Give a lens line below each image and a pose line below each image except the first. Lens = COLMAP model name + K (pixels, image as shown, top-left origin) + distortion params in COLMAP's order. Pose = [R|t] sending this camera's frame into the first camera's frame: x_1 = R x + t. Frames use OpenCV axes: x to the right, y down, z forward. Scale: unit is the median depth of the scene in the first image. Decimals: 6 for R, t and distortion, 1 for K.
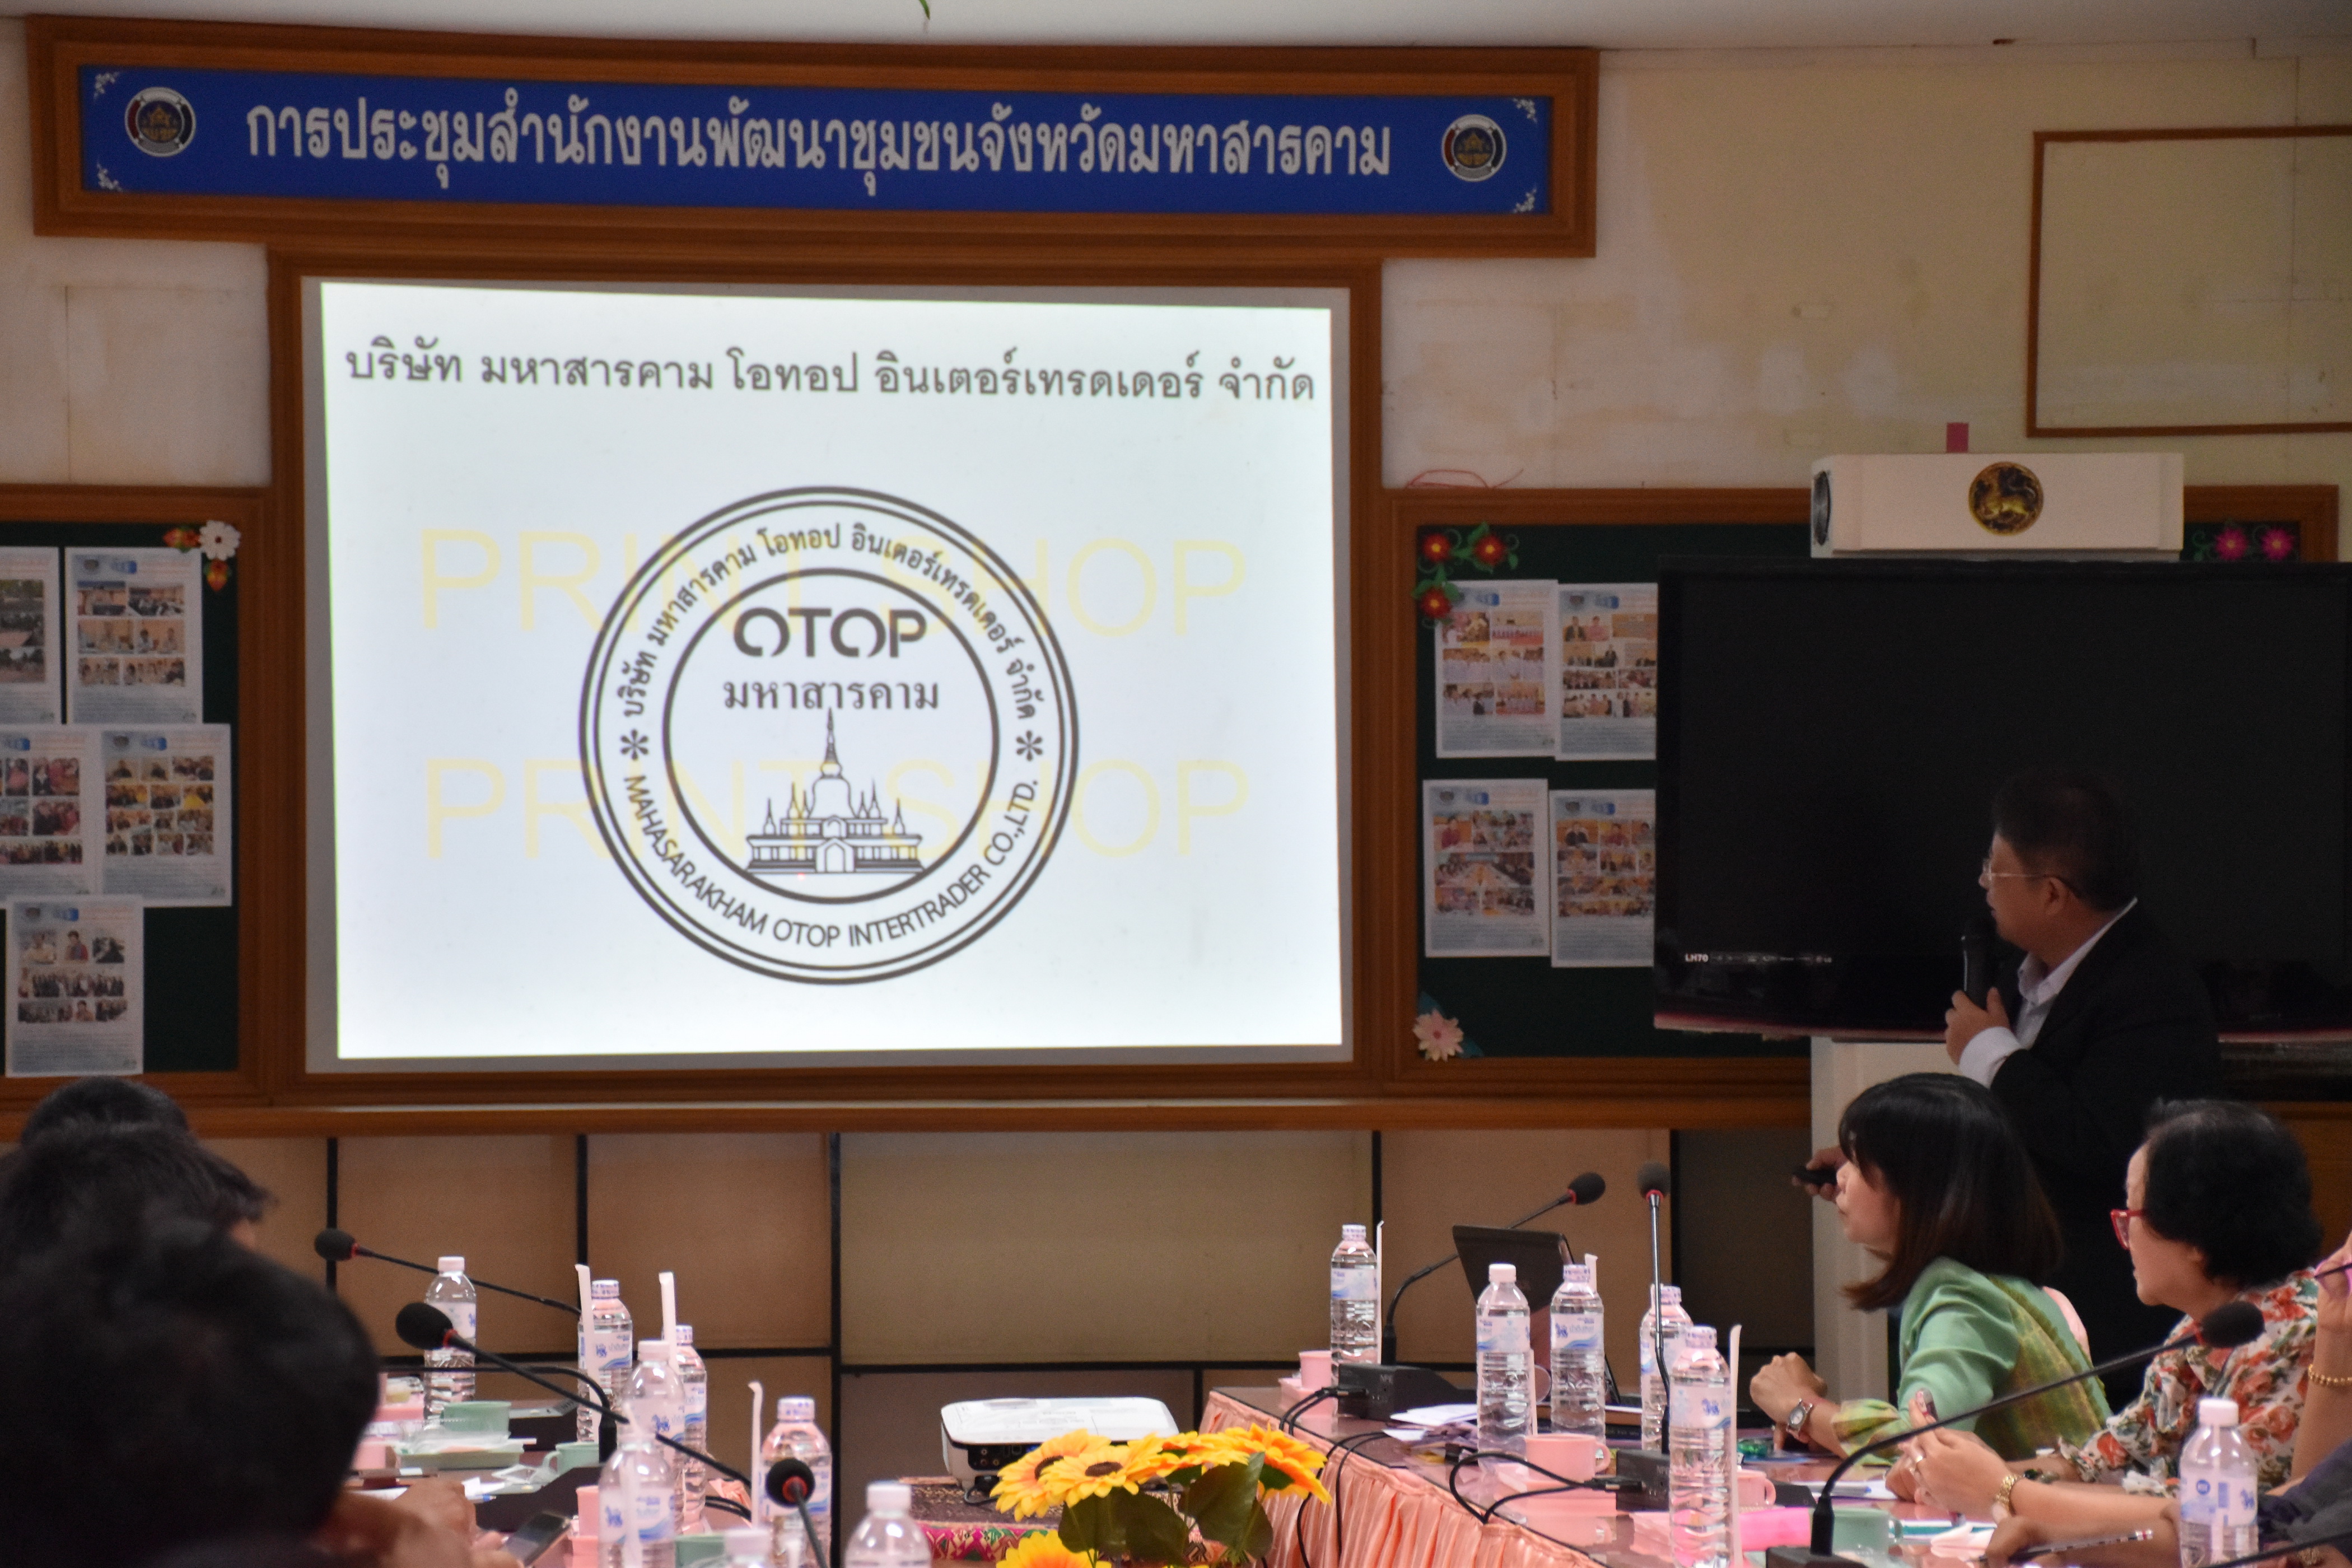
lens RADIAL K [[7722.3, 0, 1177.6], [0, 7722.3, 770.0], [0, 0, 1]] dist [1.255882, 0.000000]
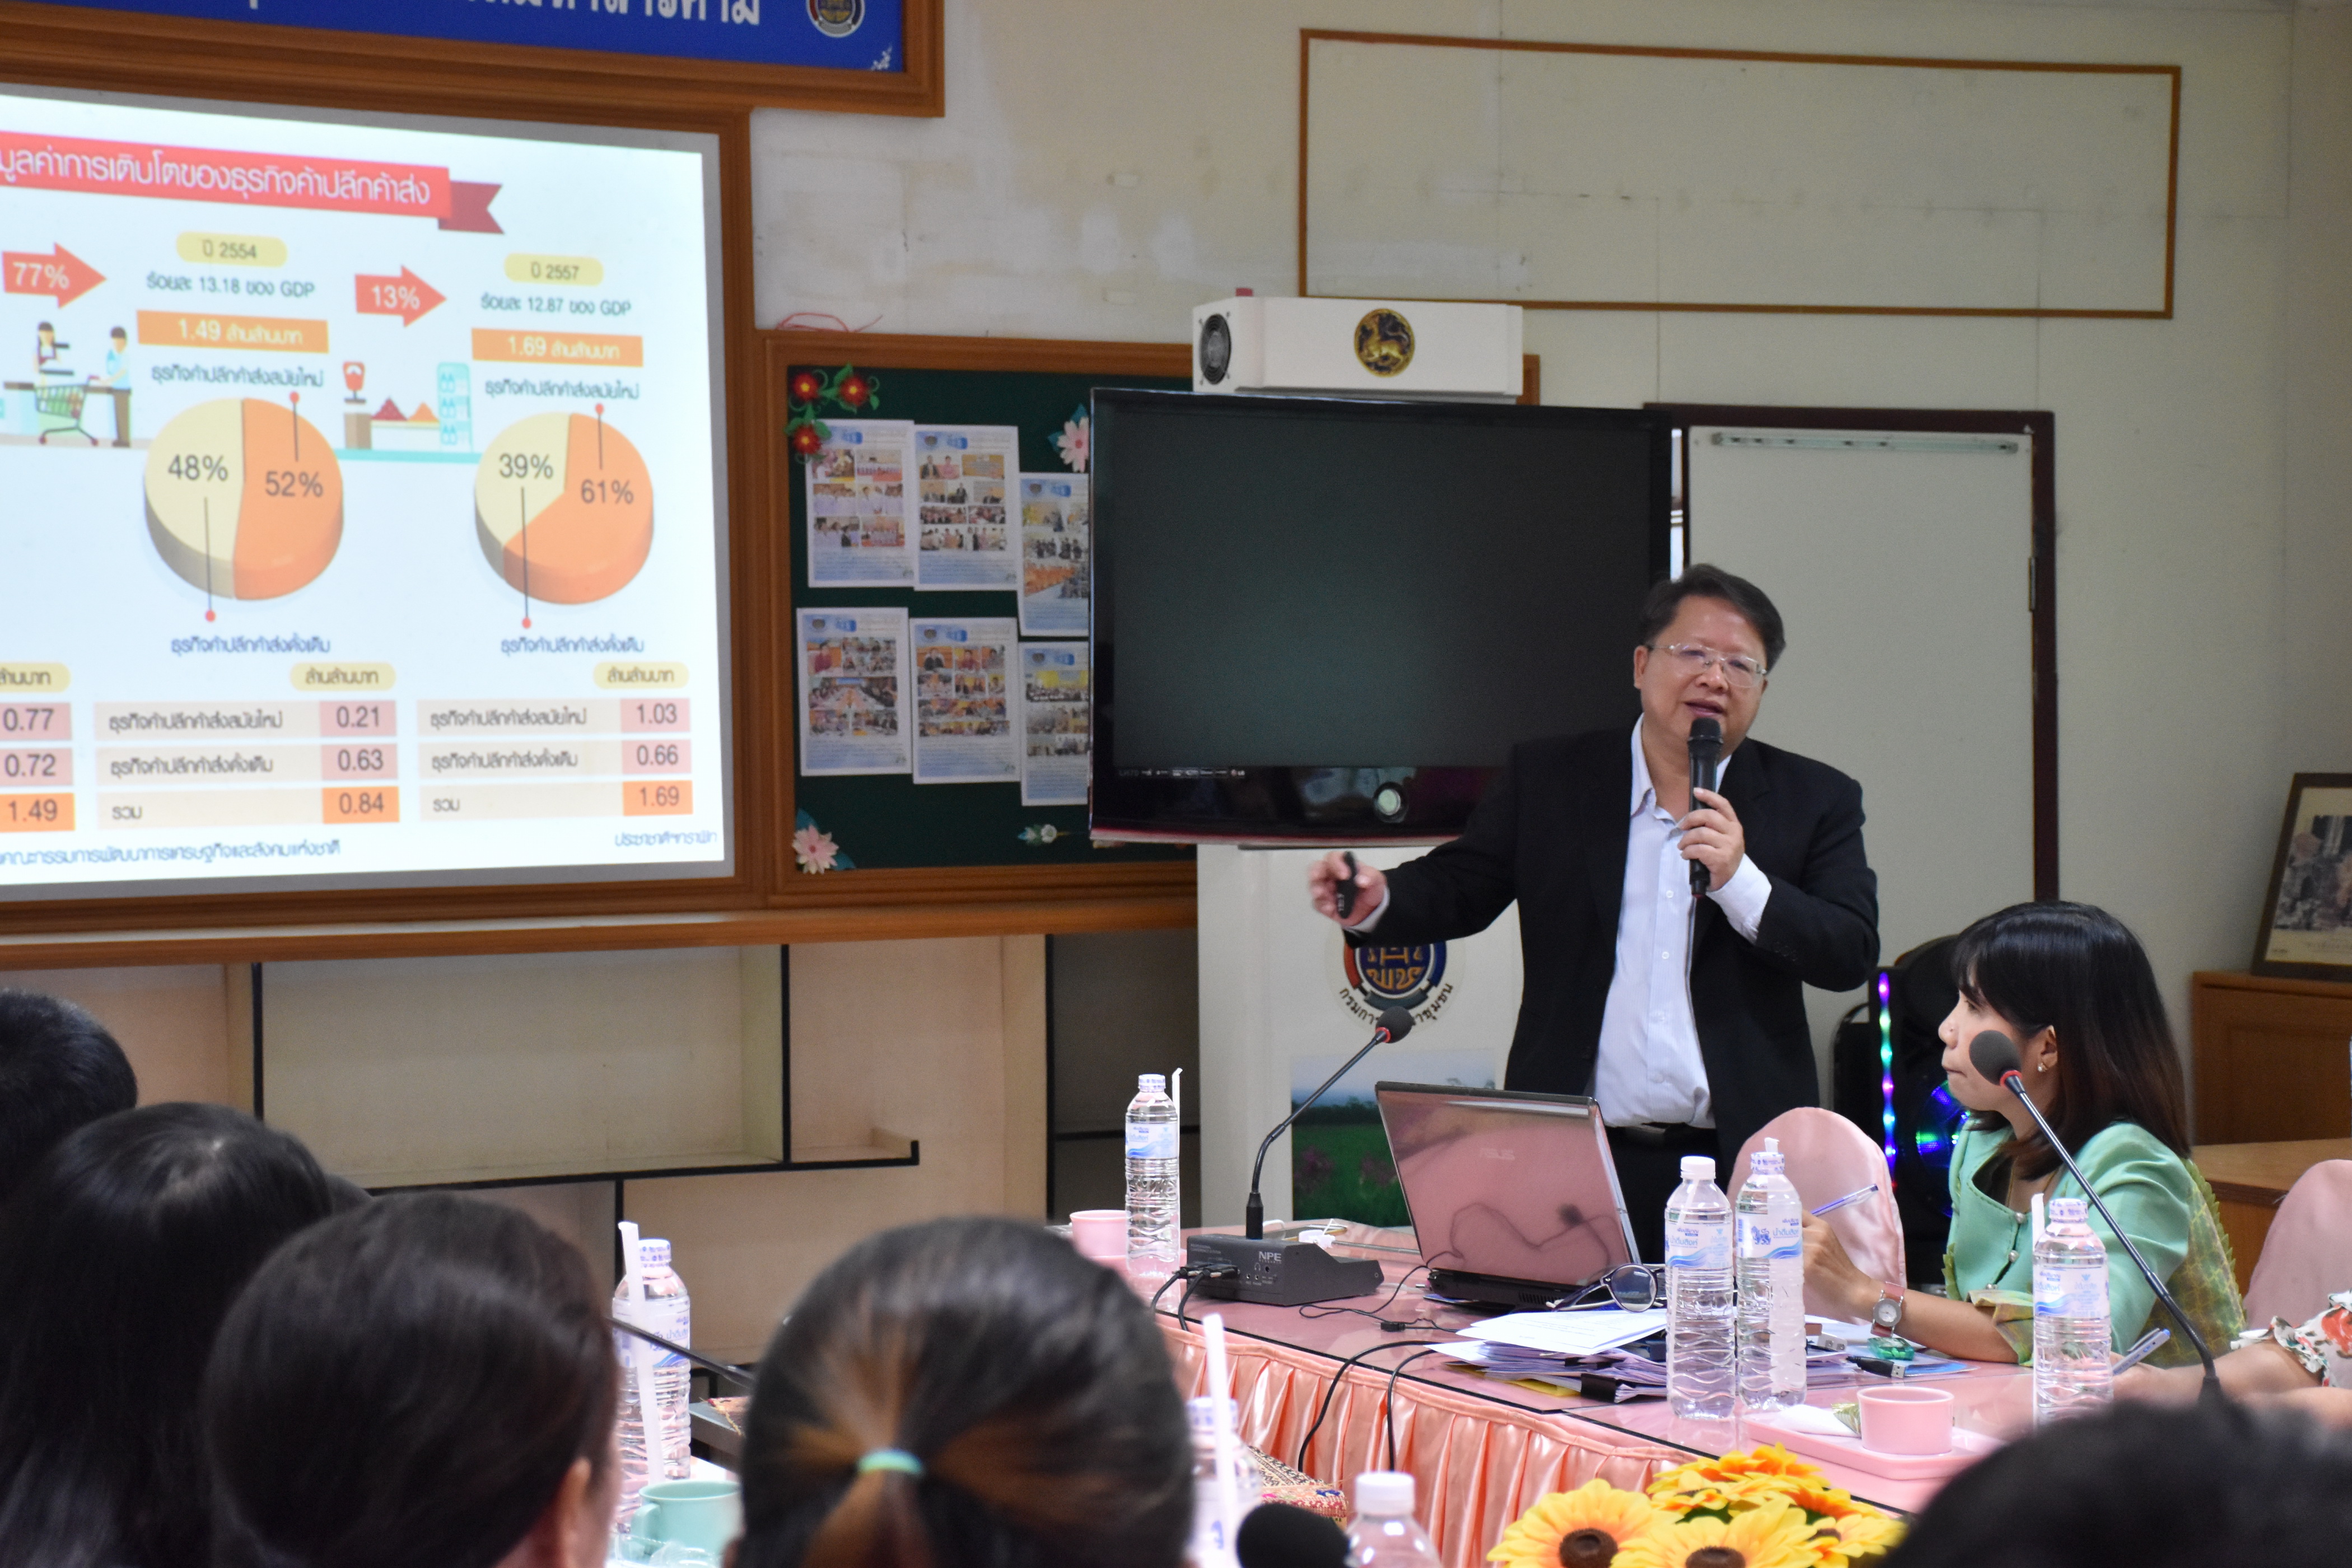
lens RADIAL K [[4161.8, 0, 1170.3], [0, 4161.8, 771.1], [0, 0, 1]] dist [0.351127, 0.000000]
pose [[0.941699, -0.012942, 0.336209, -0.111892], [0.004636, 0.999664, 0.025494, 0.009206], [-0.336426, -0.022449, 0.941442, 0.446605]]
